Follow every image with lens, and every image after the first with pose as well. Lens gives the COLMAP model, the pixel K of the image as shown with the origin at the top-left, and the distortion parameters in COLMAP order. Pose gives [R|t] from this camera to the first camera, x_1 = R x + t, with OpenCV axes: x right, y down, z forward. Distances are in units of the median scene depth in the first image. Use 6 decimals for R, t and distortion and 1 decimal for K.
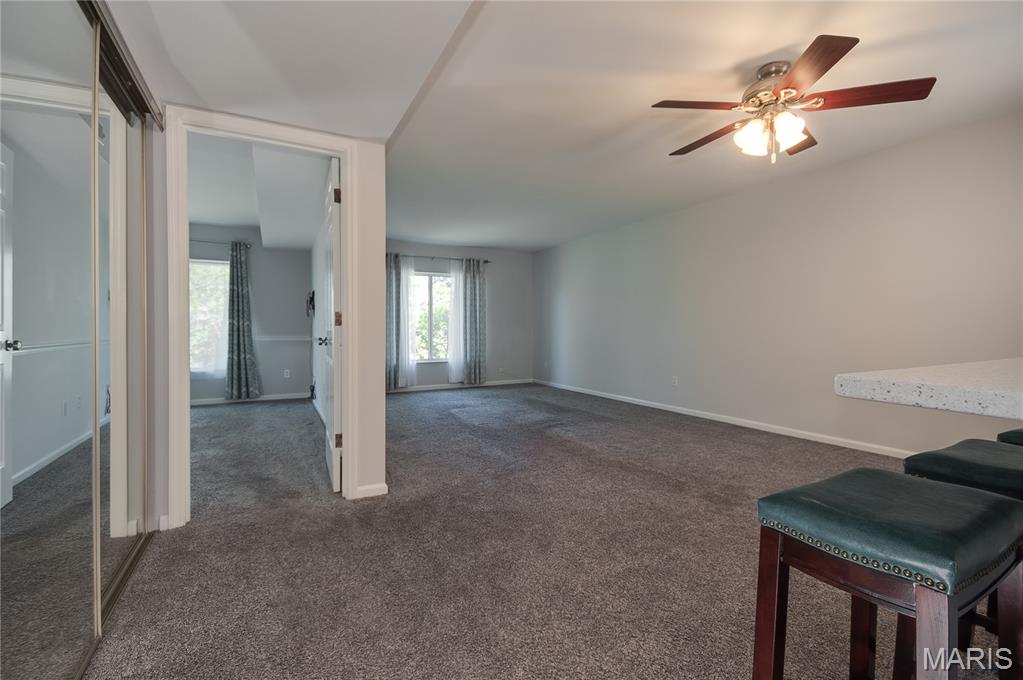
lens RADIAL K [[462.5, 0, 511.5], [0, 462.5, 340.0], [0, 0, 1]] dist [0.001550, 0.000086]
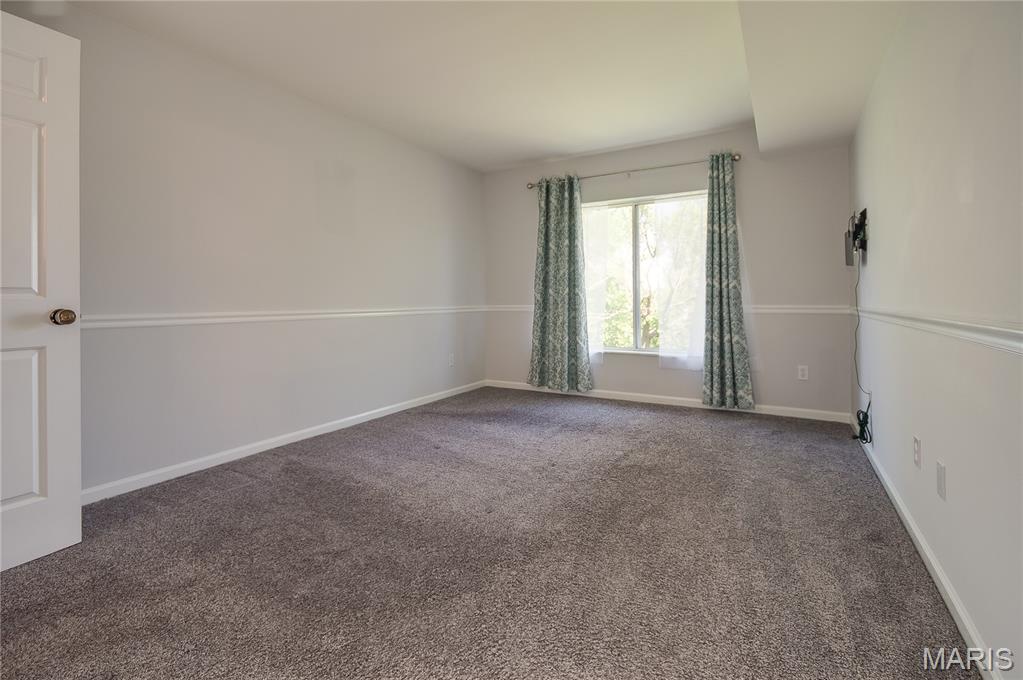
lens RADIAL K [[477.1, 0, 510.8], [0, 477.1, 295.8], [0, 0, 1]] dist [-0.000186, 0.000042]
pose [[0.547941, -0.013412, -0.836410, -0.208707], [-0.014443, 0.999571, -0.025490, -0.000401], [0.836393, 0.026048, 0.547512, 0.413535]]
